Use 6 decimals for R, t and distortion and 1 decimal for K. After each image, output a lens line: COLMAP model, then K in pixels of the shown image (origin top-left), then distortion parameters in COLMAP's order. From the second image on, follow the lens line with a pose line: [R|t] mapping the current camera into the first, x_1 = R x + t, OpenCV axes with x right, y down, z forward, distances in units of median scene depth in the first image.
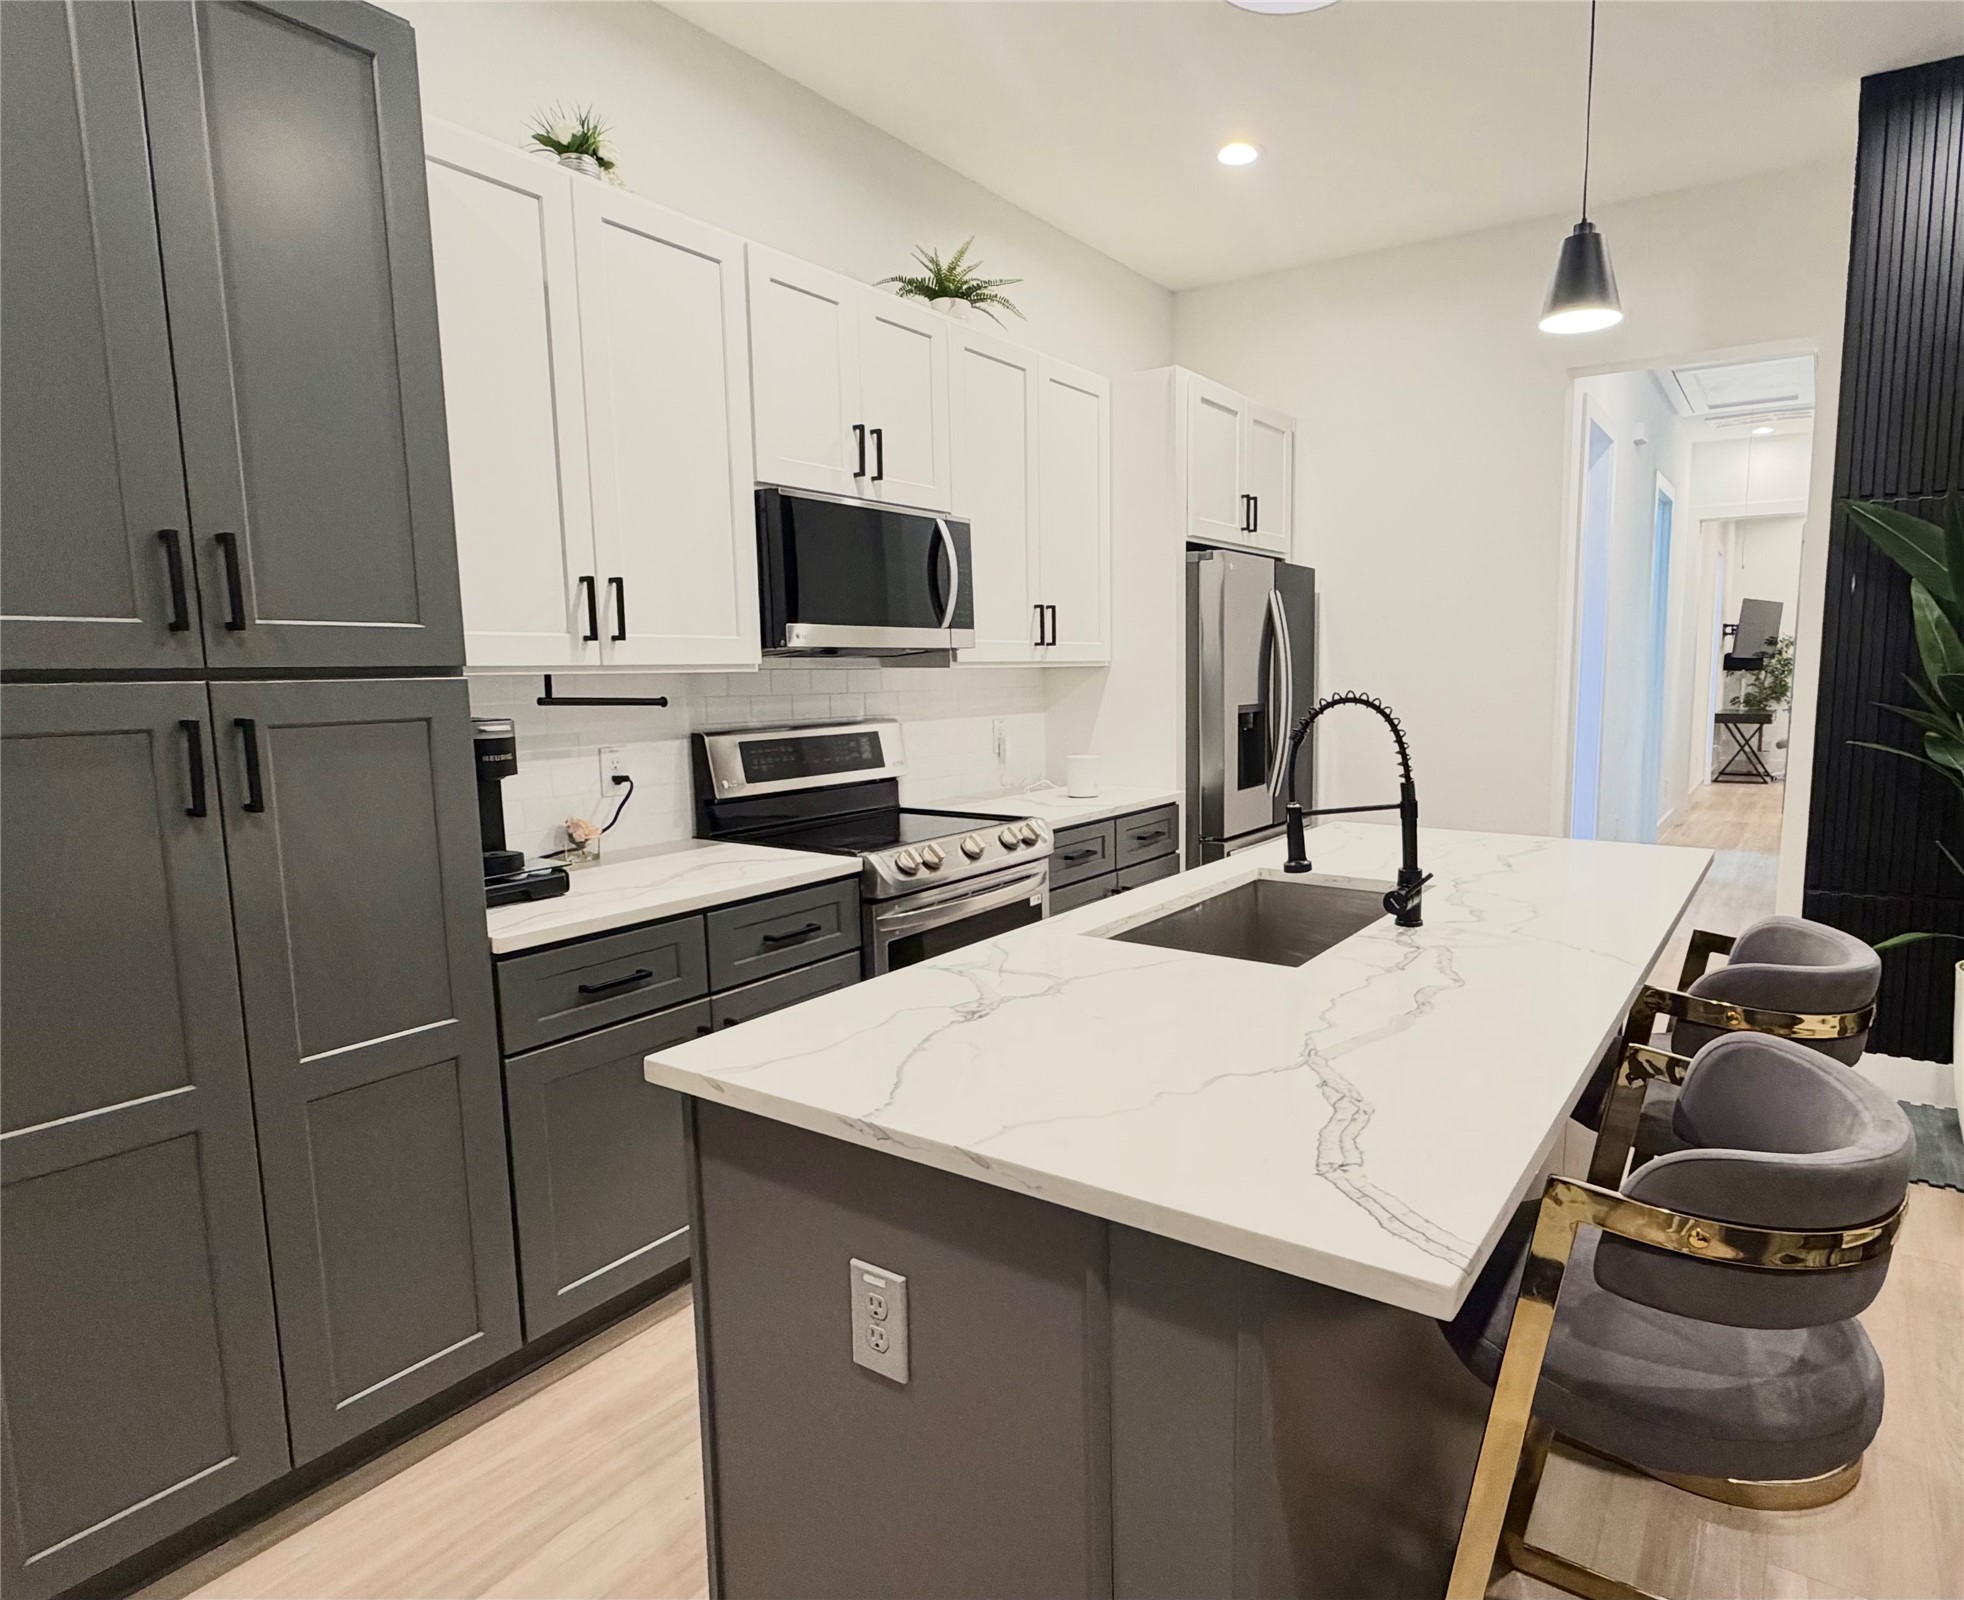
lens RADIAL K [[1130.3, 0, 1132.3], [0, 1130.3, 807.6], [0, 0, 1]] dist [-0.000982, -0.000211]
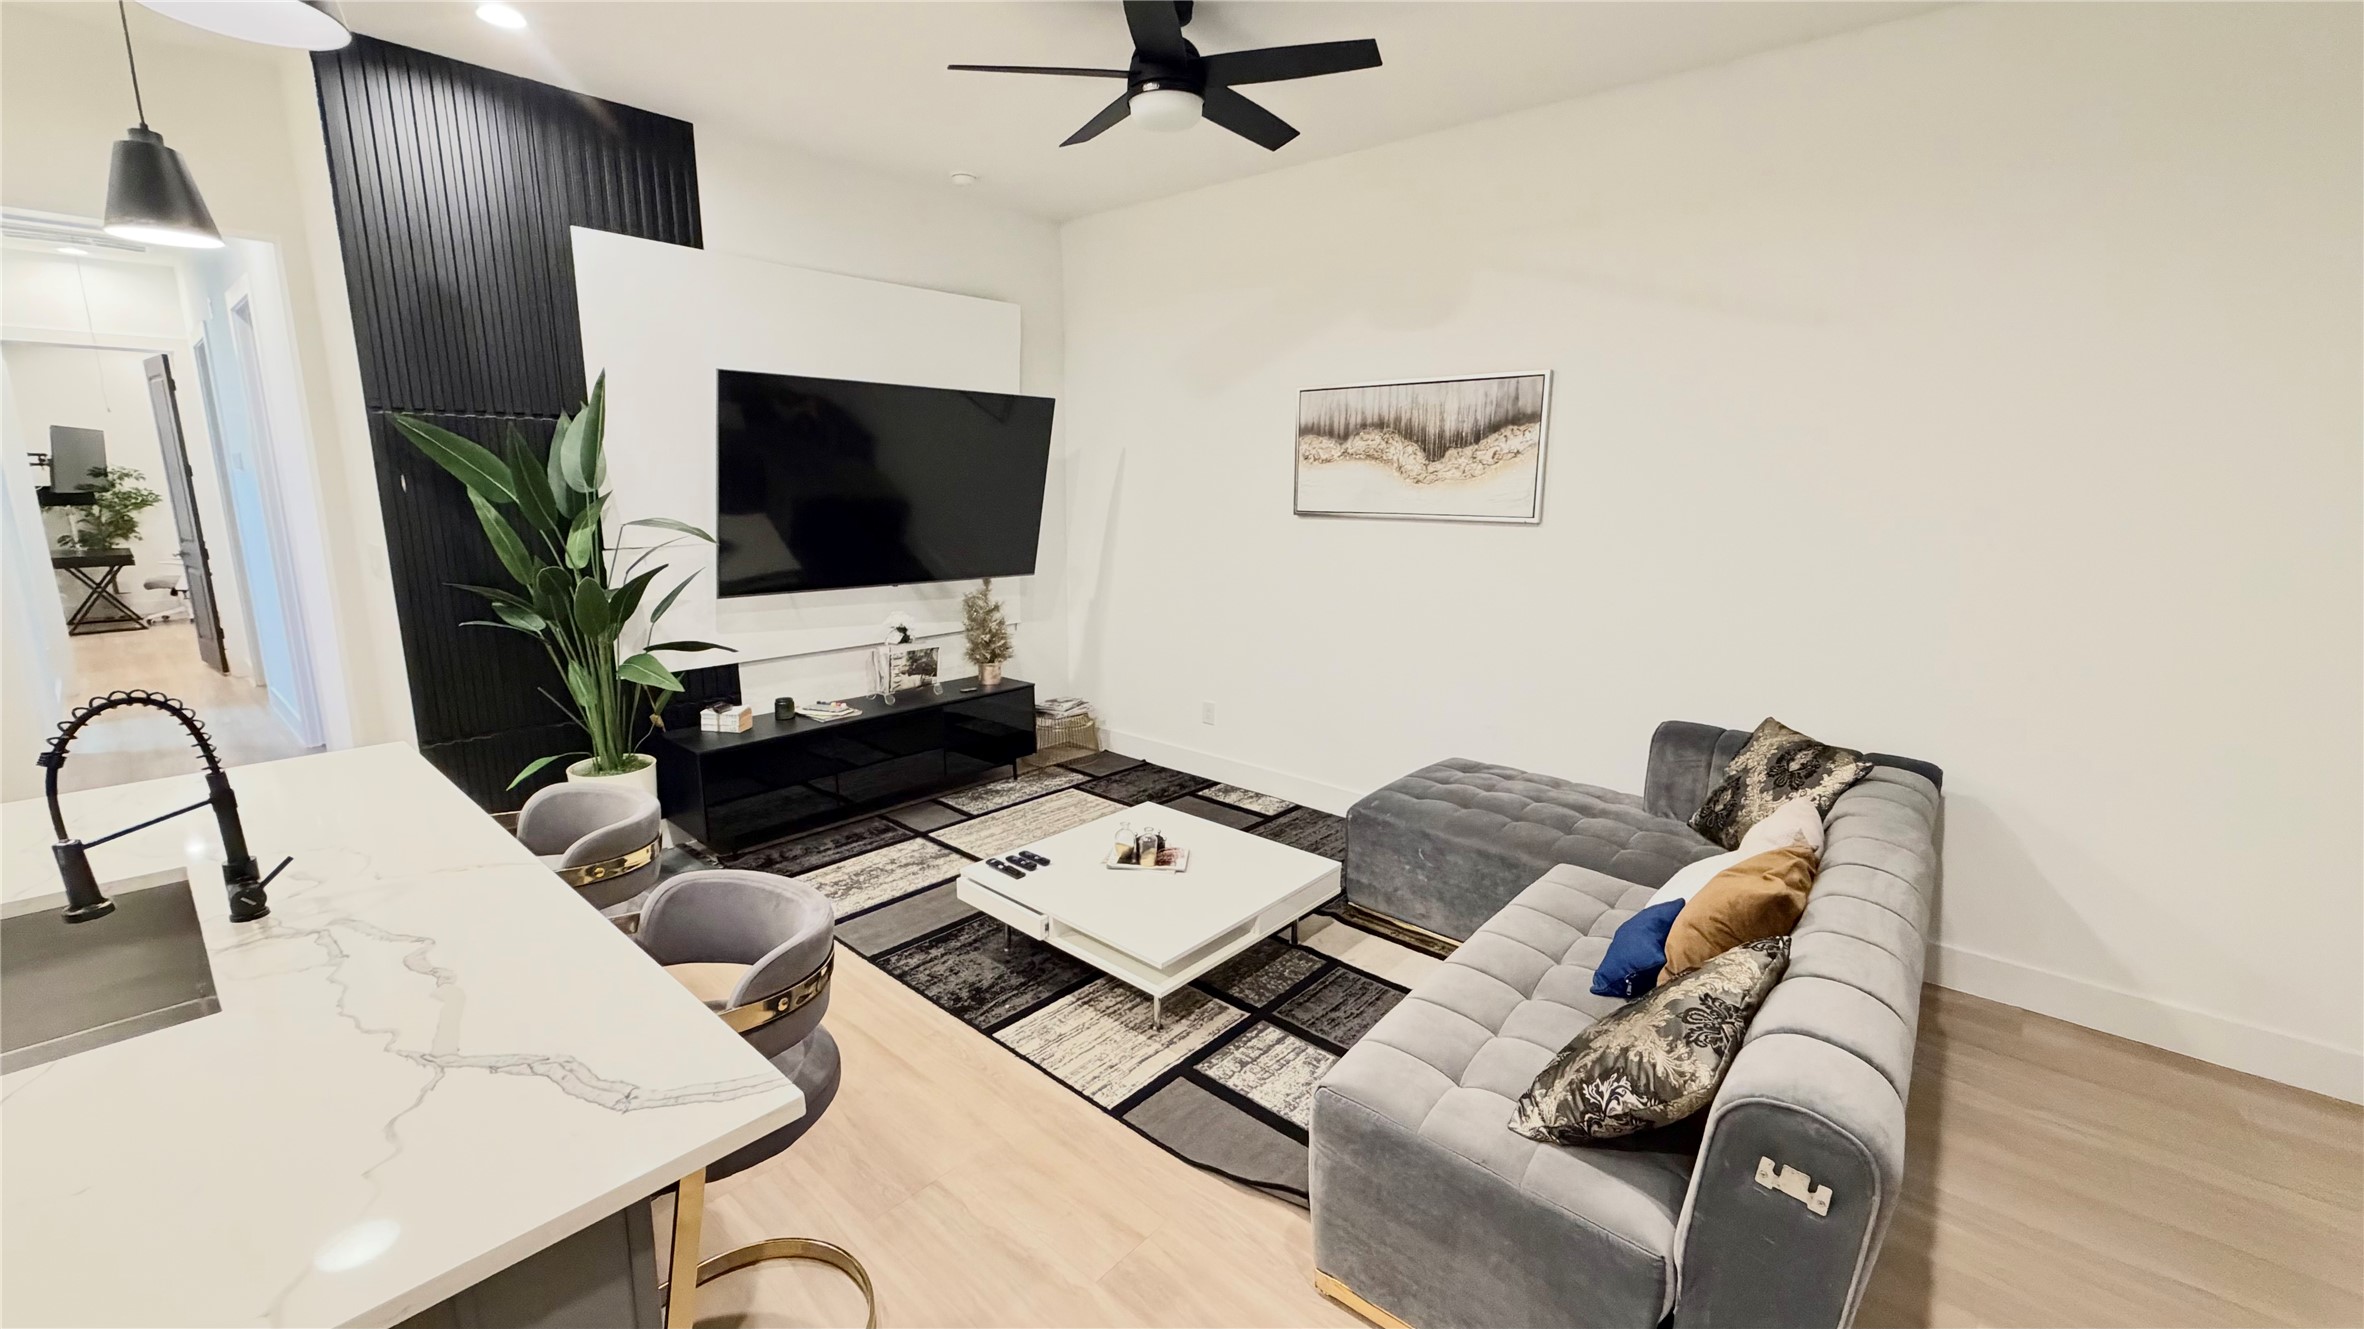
lens RADIAL K [[949.9, 0, 1186.8], [0, 949.9, 671.6], [0, 0, 1]] dist [-0.000405, -0.000054]
pose [[0.172237, -0.193063, 0.965951, -0.211511], [0.116616, 0.977706, 0.174619, -0.087889], [-0.978128, 0.082569, 0.190911, 0.040052]]
